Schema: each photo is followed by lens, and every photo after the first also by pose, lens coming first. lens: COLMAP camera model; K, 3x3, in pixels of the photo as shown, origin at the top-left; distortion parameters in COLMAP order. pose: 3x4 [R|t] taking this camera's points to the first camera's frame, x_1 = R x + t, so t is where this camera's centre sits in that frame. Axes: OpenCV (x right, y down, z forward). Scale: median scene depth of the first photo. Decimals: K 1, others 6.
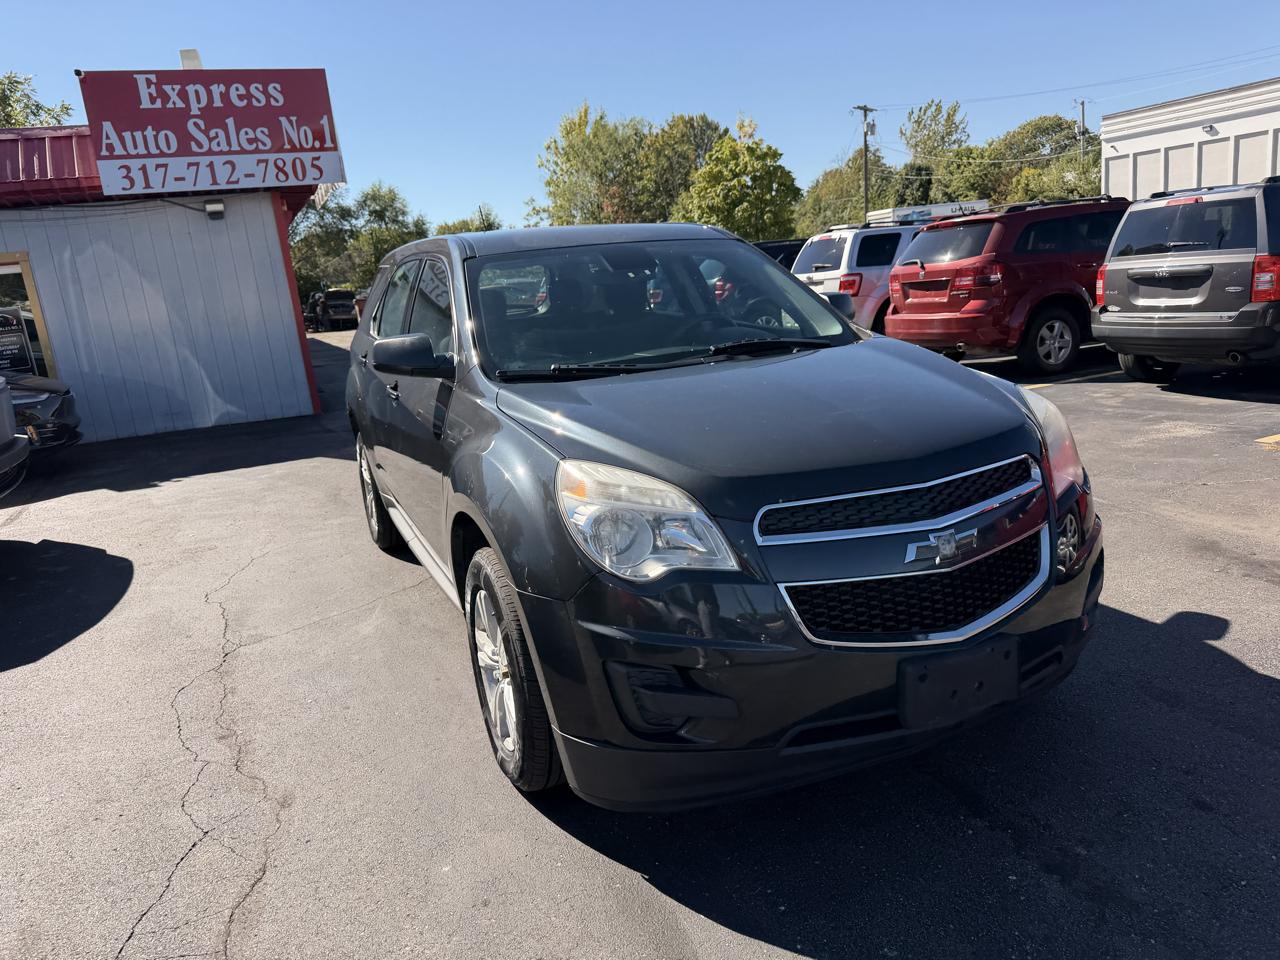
lens RADIAL K [[908.3, 0, 638.2], [0, 908.3, 491.1], [0, 0, 1]] dist [0.025289, -0.033534]
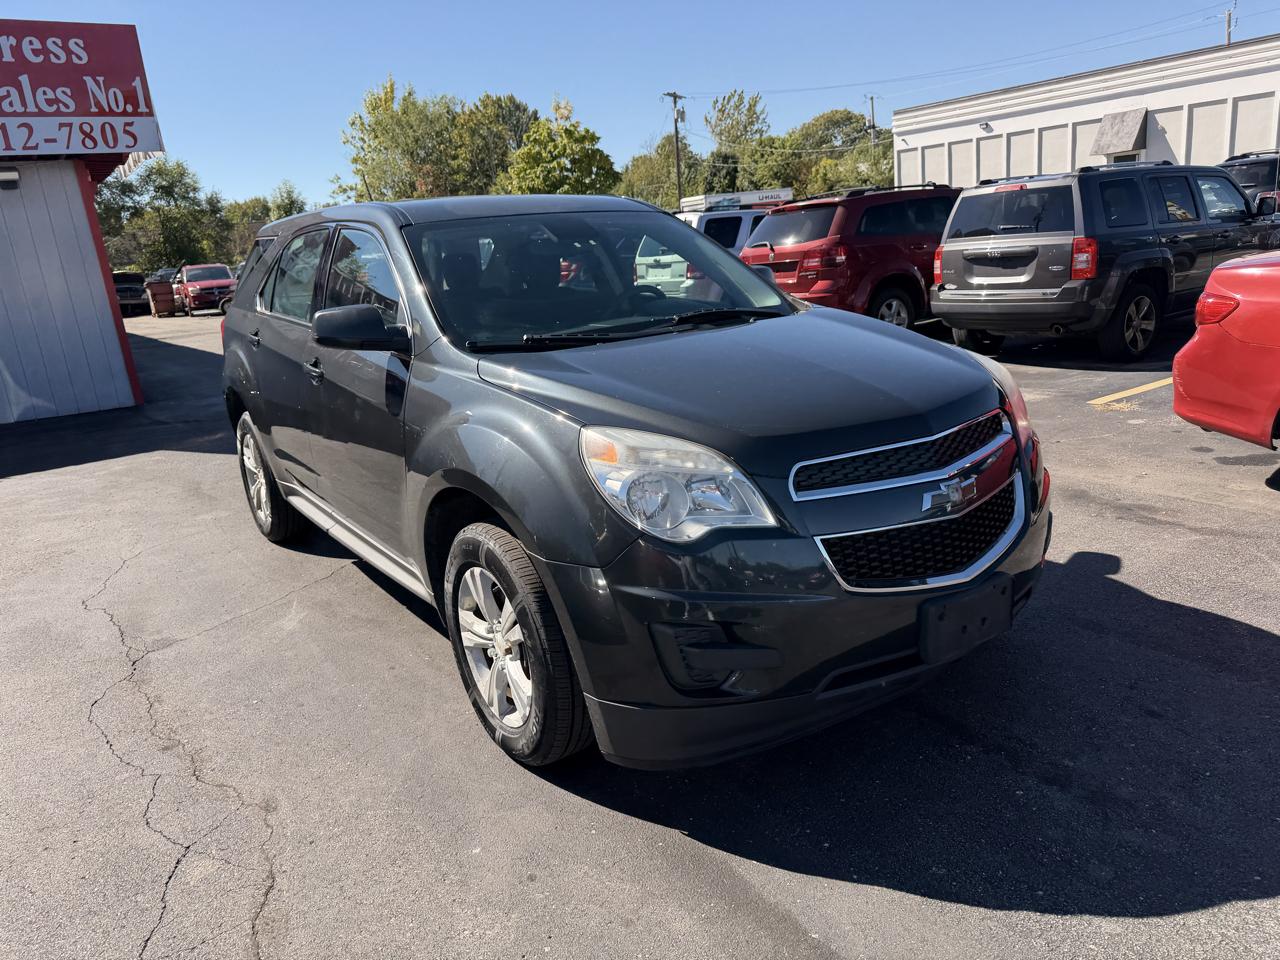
lens RADIAL K [[908.3, 0, 639.1], [0, 908.3, 492.1], [0, 0, 1]] dist [0.025289, -0.033534]
pose [[0.979644, -0.045121, 0.195608, -0.050533], [0.041733, 0.998899, 0.021409, 0.004267], [-0.196359, -0.012810, 0.980448, 0.003886]]
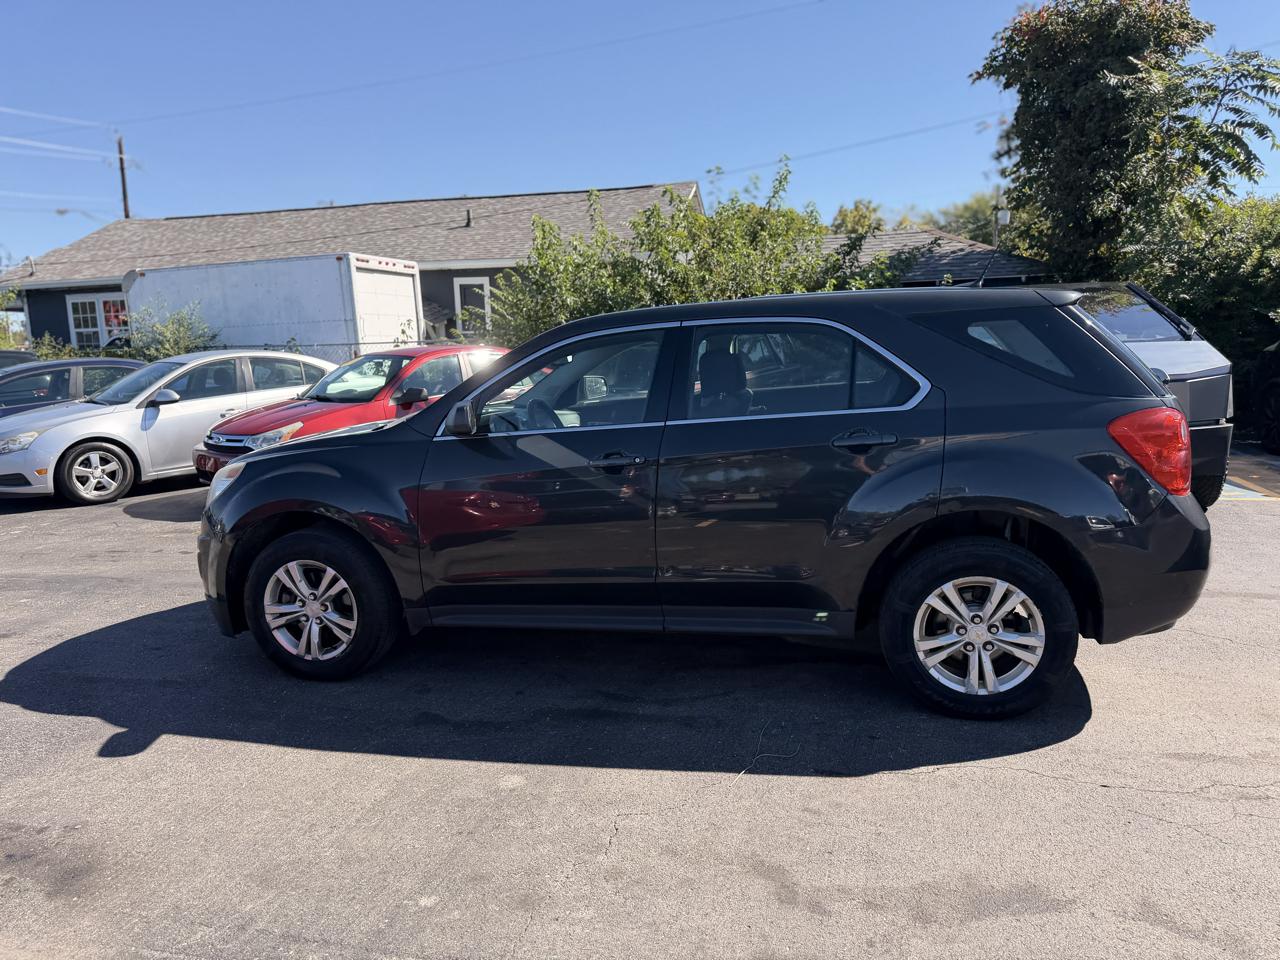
lens RADIAL K [[907.8, 0, 645.2], [0, 907.8, 483.4], [0, 0, 1]] dist [0.027296, -0.032007]
pose [[-0.599868, 0.219635, -0.769363, 0.338068], [-0.130487, 0.921854, 0.364908, -0.204439], [0.789387, 0.319289, -0.524331, 0.652912]]
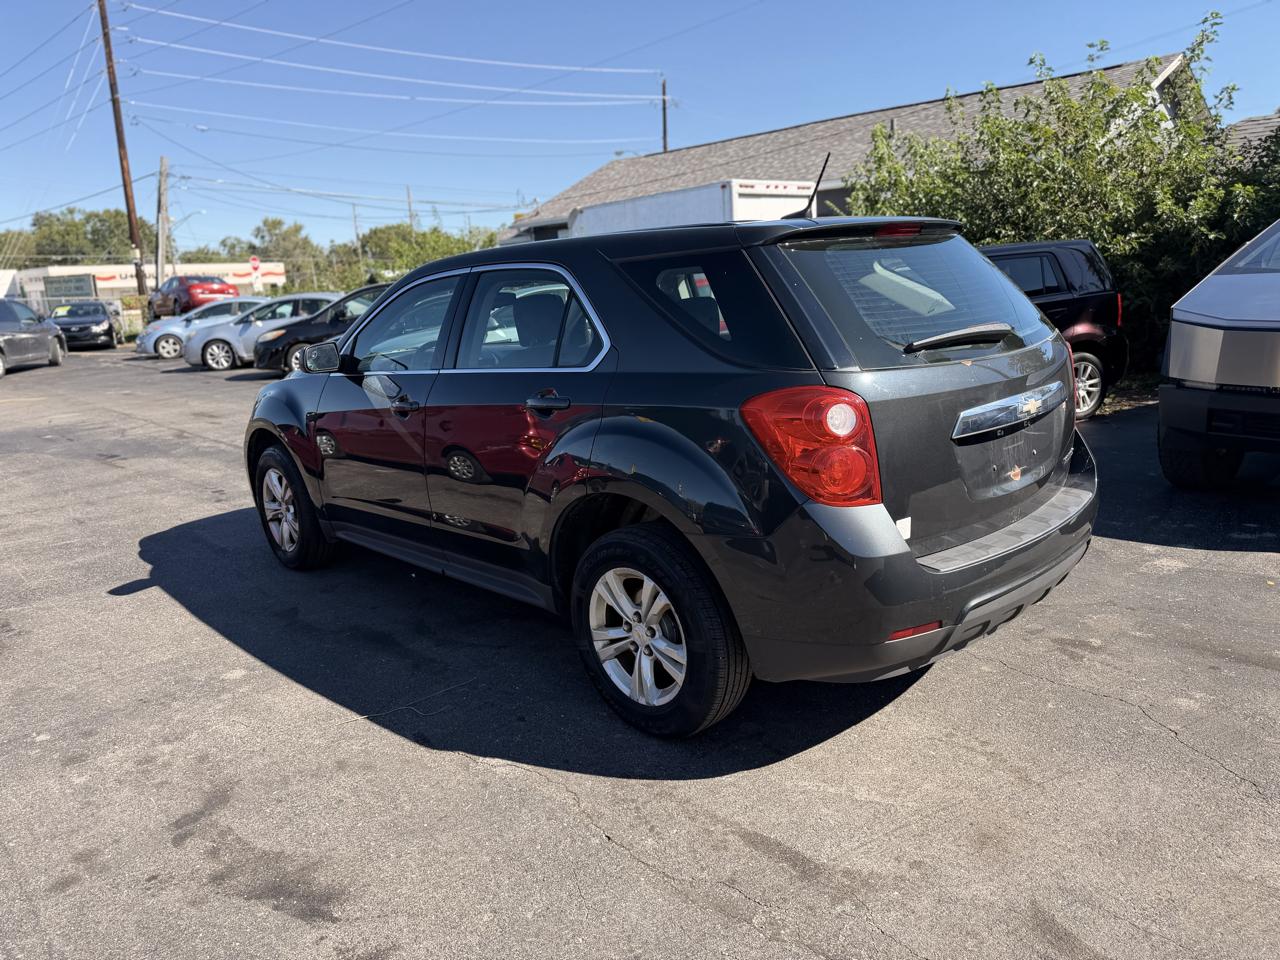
lens RADIAL K [[907.8, 0, 630.6], [0, 907.8, 479.6], [0, 0, 1]] dist [0.027296, -0.032007]
pose [[-0.938899, 0.189492, -0.287336, 0.082299], [0.034195, 0.882033, 0.469946, -0.227043], [0.342491, 0.431406, -0.834619, 0.817152]]
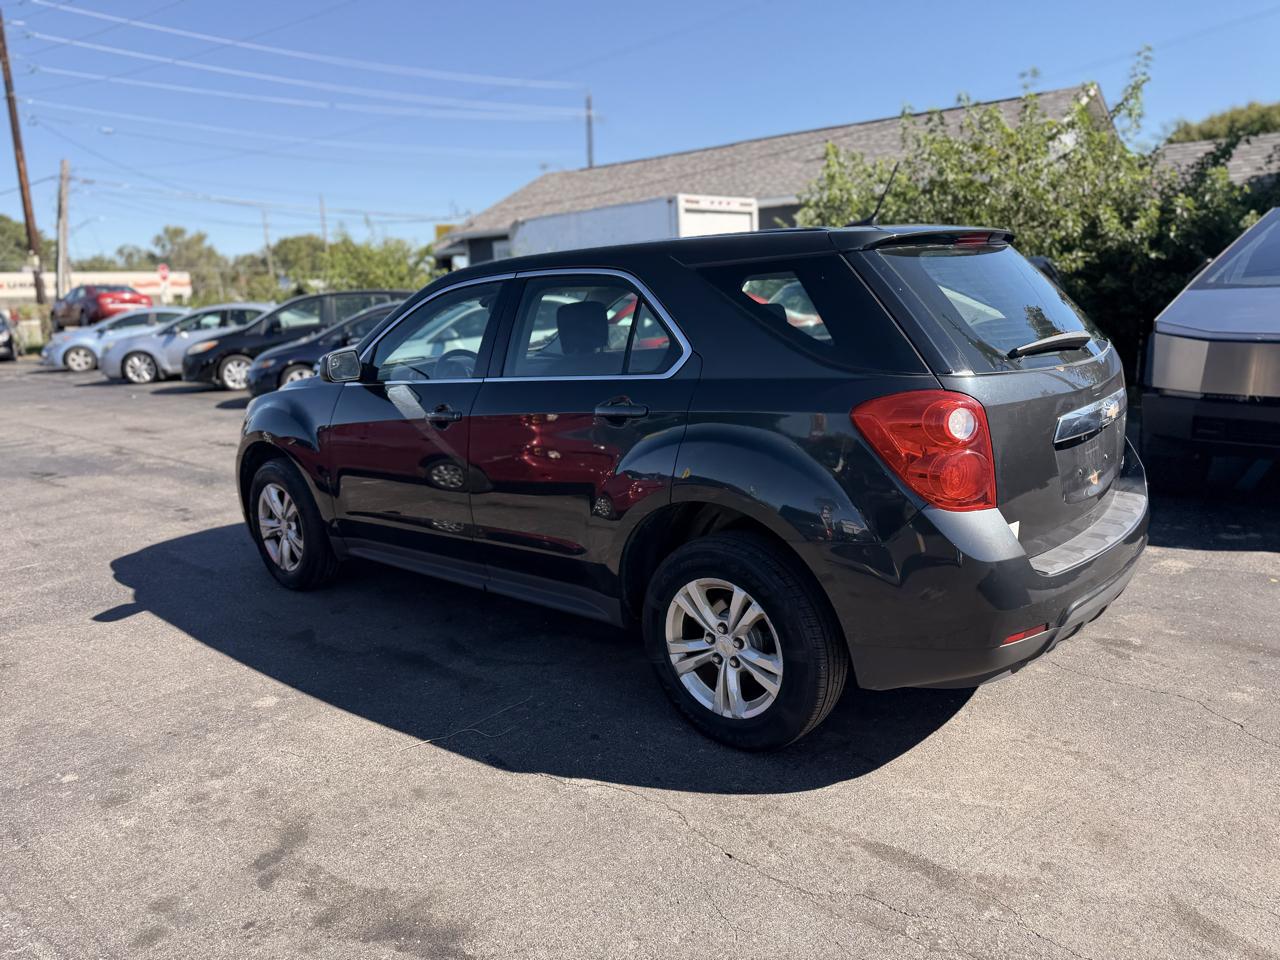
lens RADIAL K [[907.8, 0, 642.5], [0, 907.8, 483.7], [0, 0, 1]] dist [0.027296, -0.032007]
pose [[-0.902883, 0.196624, -0.382286, 0.129813], [-0.002181, 0.887163, 0.461451, -0.223204], [0.429882, 0.417470, -0.800575, 0.791802]]
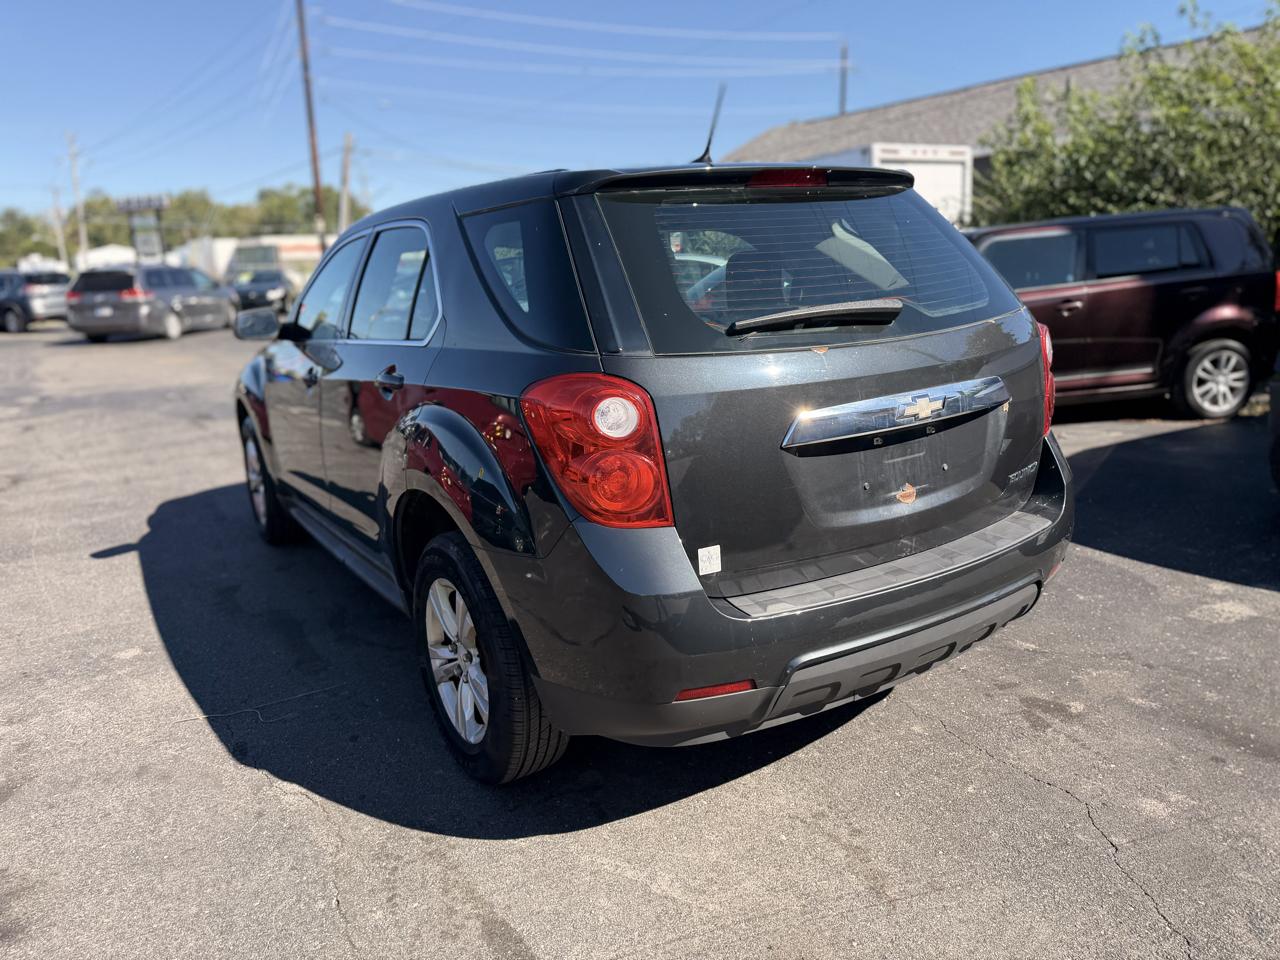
lens RADIAL K [[907.8, 0, 643.6], [0, 907.8, 474.3], [0, 0, 1]] dist [0.027296, -0.032007]
pose [[-0.982491, 0.146232, -0.115445, -0.026239], [0.073881, 0.874633, 0.479122, -0.205066], [0.171035, 0.462204, -0.870123, 0.798278]]
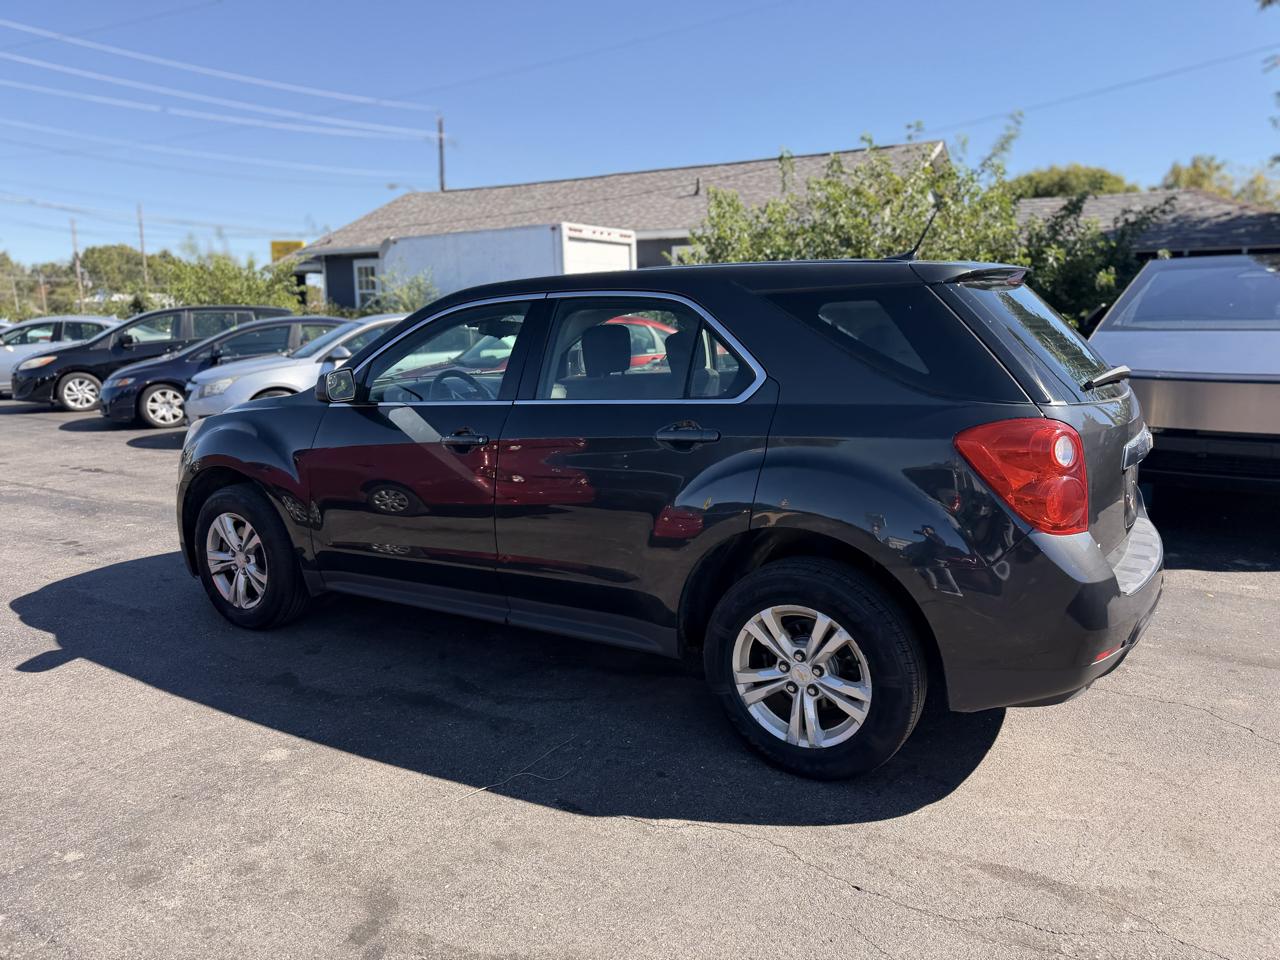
lens RADIAL K [[907.8, 0, 645.9], [0, 907.8, 478.9], [0, 0, 1]] dist [0.027296, -0.032007]
pose [[-0.820533, 0.182402, -0.541715, 0.191966], [-0.078414, 0.902838, 0.422769, -0.216758], [0.566195, 0.389374, -0.726506, 0.748658]]
